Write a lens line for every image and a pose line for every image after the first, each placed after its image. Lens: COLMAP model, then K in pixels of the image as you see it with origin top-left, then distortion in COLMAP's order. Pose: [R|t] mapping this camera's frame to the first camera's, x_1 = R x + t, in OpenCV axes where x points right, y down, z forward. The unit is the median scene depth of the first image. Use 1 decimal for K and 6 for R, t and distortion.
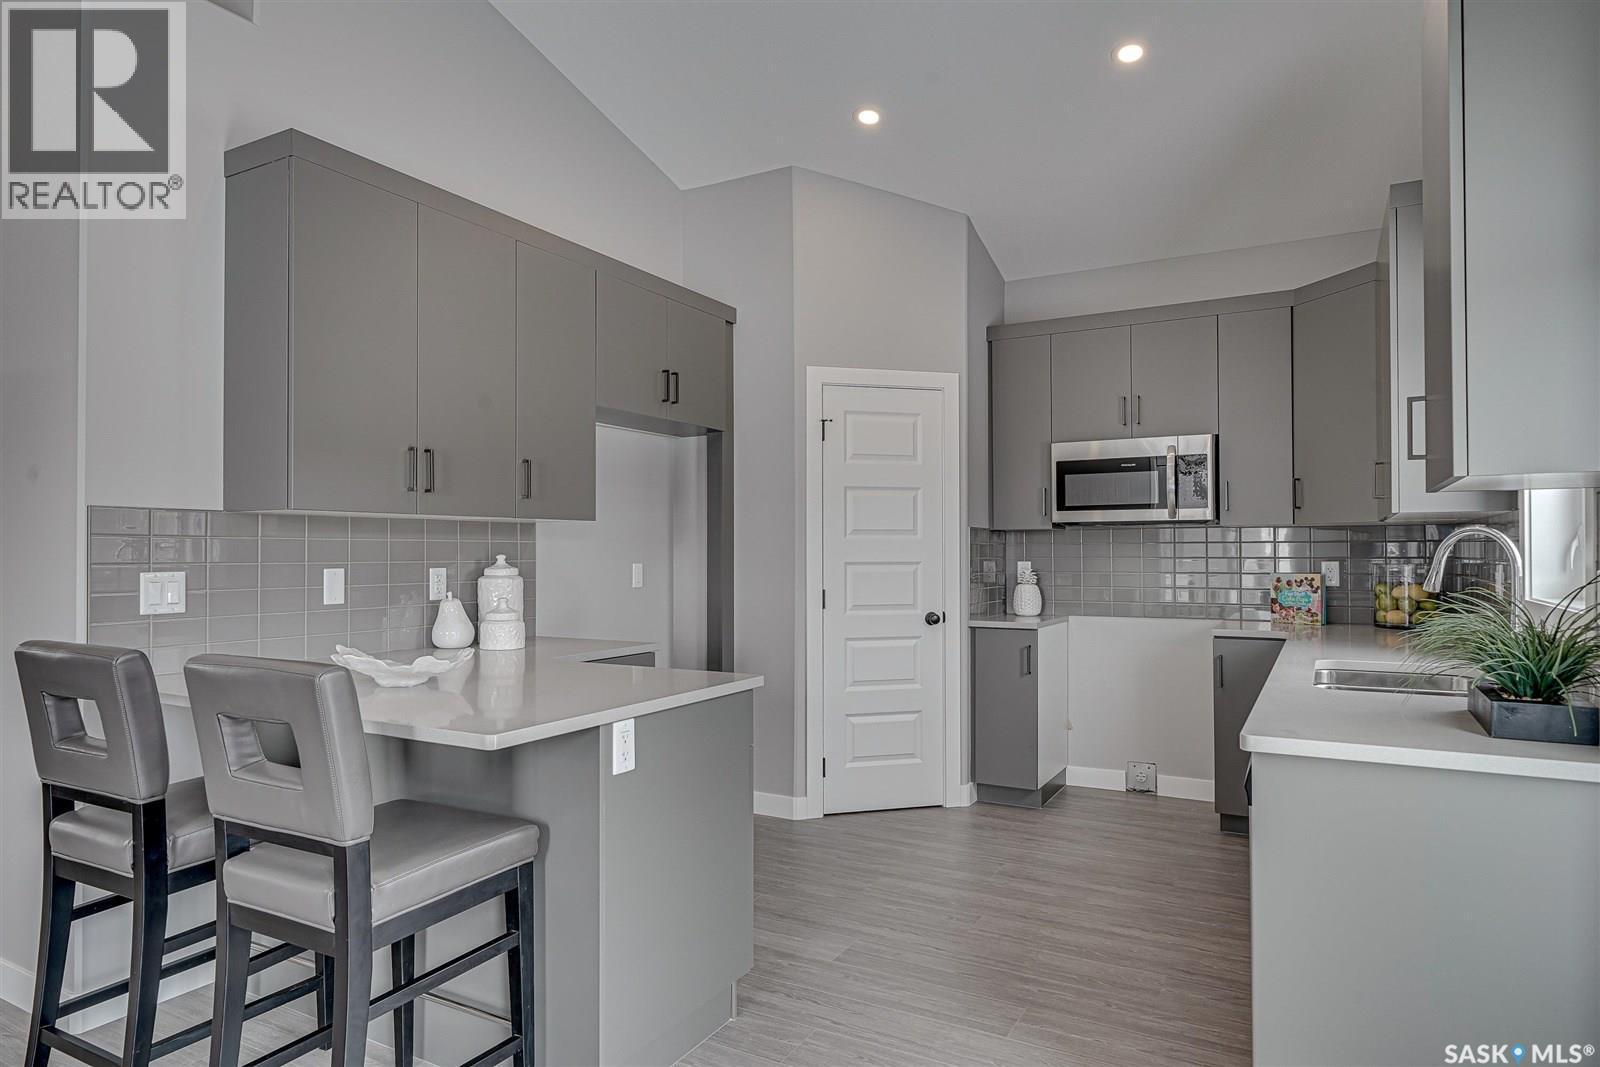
lens RADIAL K [[942.5, 0, 796.7], [0, 942.5, 535.5], [0, 0, 1]] dist [-0.000060, 0.000067]
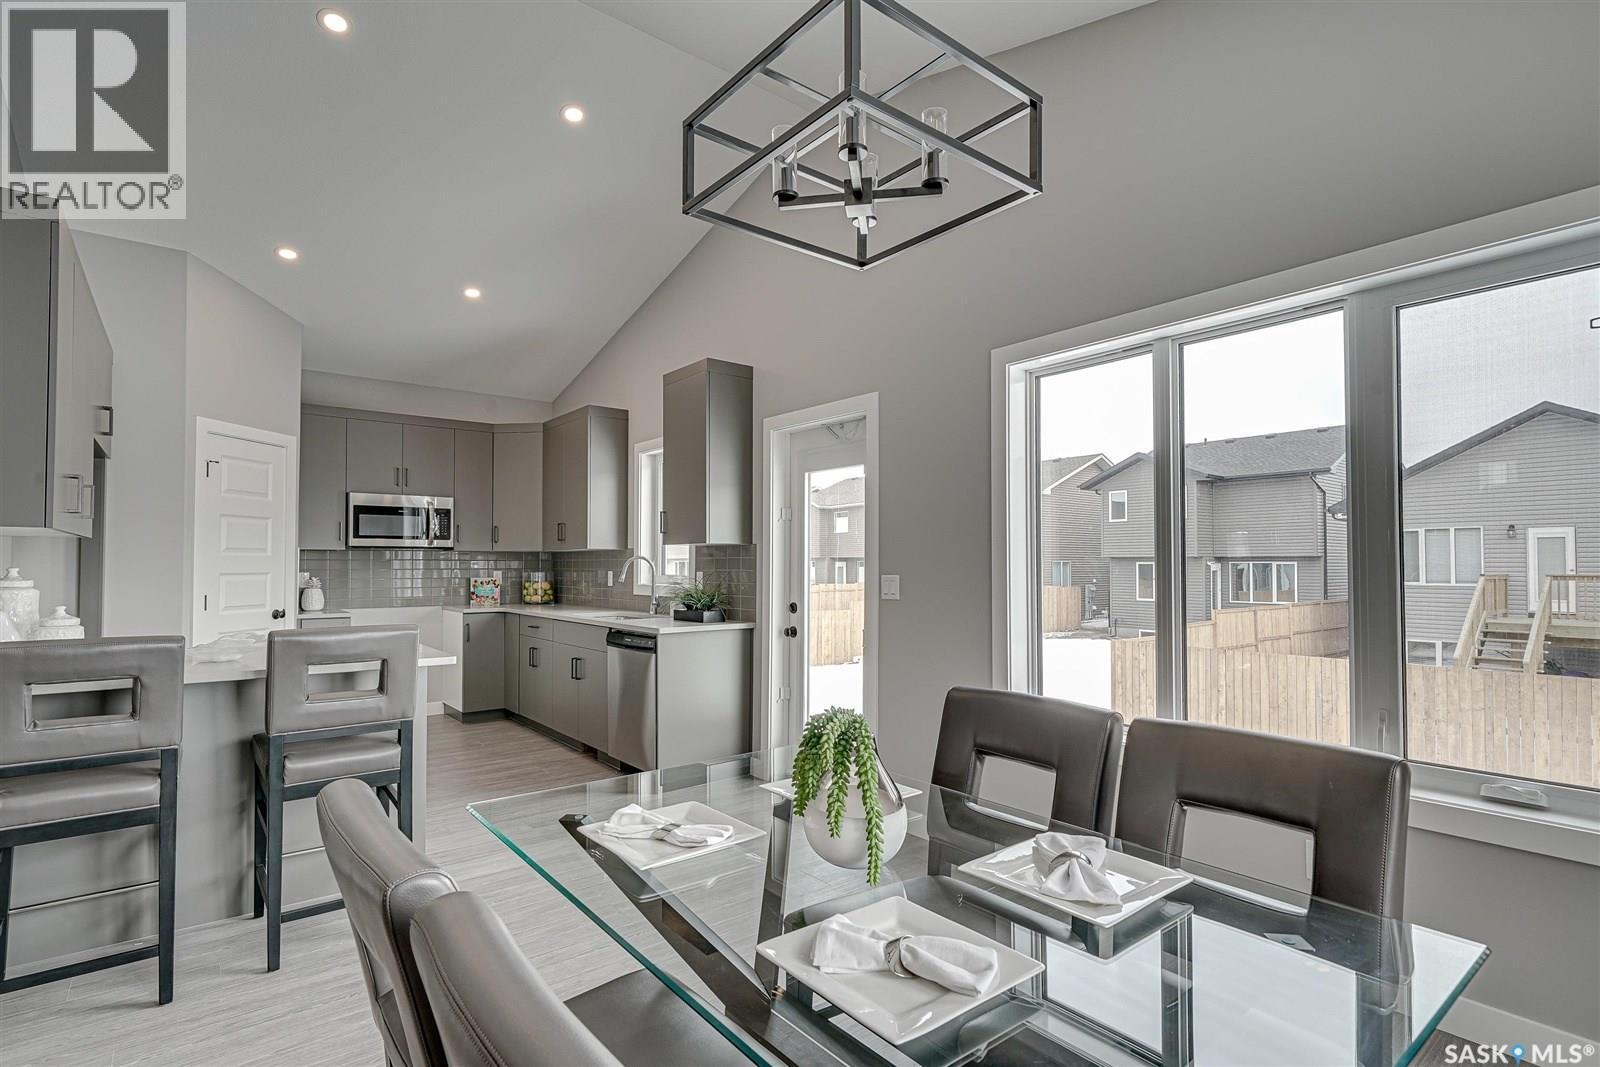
lens RADIAL K [[772.0, 0, 802.1], [0, 772.0, 540.3], [0, 0, 1]] dist [-0.001470, 0.000219]
pose [[0.363616, 0.031406, 0.931019, -0.626320], [-0.017295, 0.999487, -0.026961, -0.002128], [-0.931388, -0.006299, 0.363973, -0.111312]]
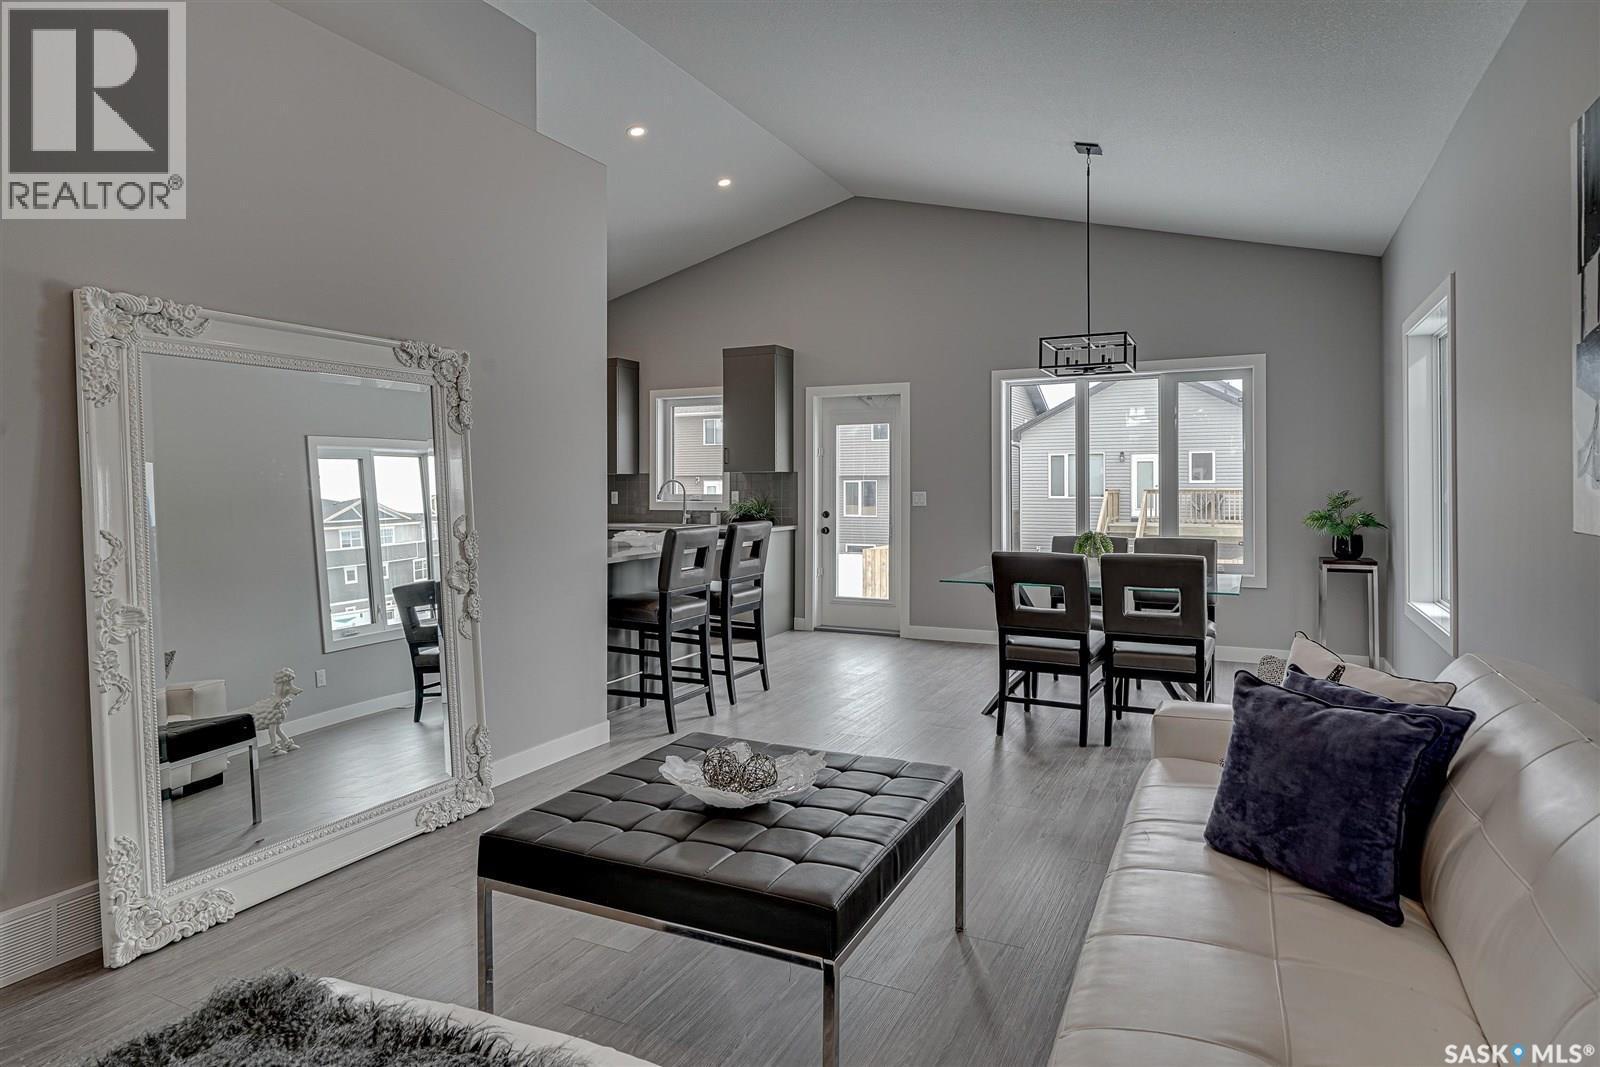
lens RADIAL K [[942.5, 0, 794.2], [0, 942.5, 529.3], [0, 0, 1]] dist [-0.000060, 0.000067]
pose [[-0.076528, -0.045989, 0.996006, -2.082585], [-0.010908, 0.998915, 0.045286, 0.007969], [-0.997008, -0.007399, -0.076946, 0.813977]]
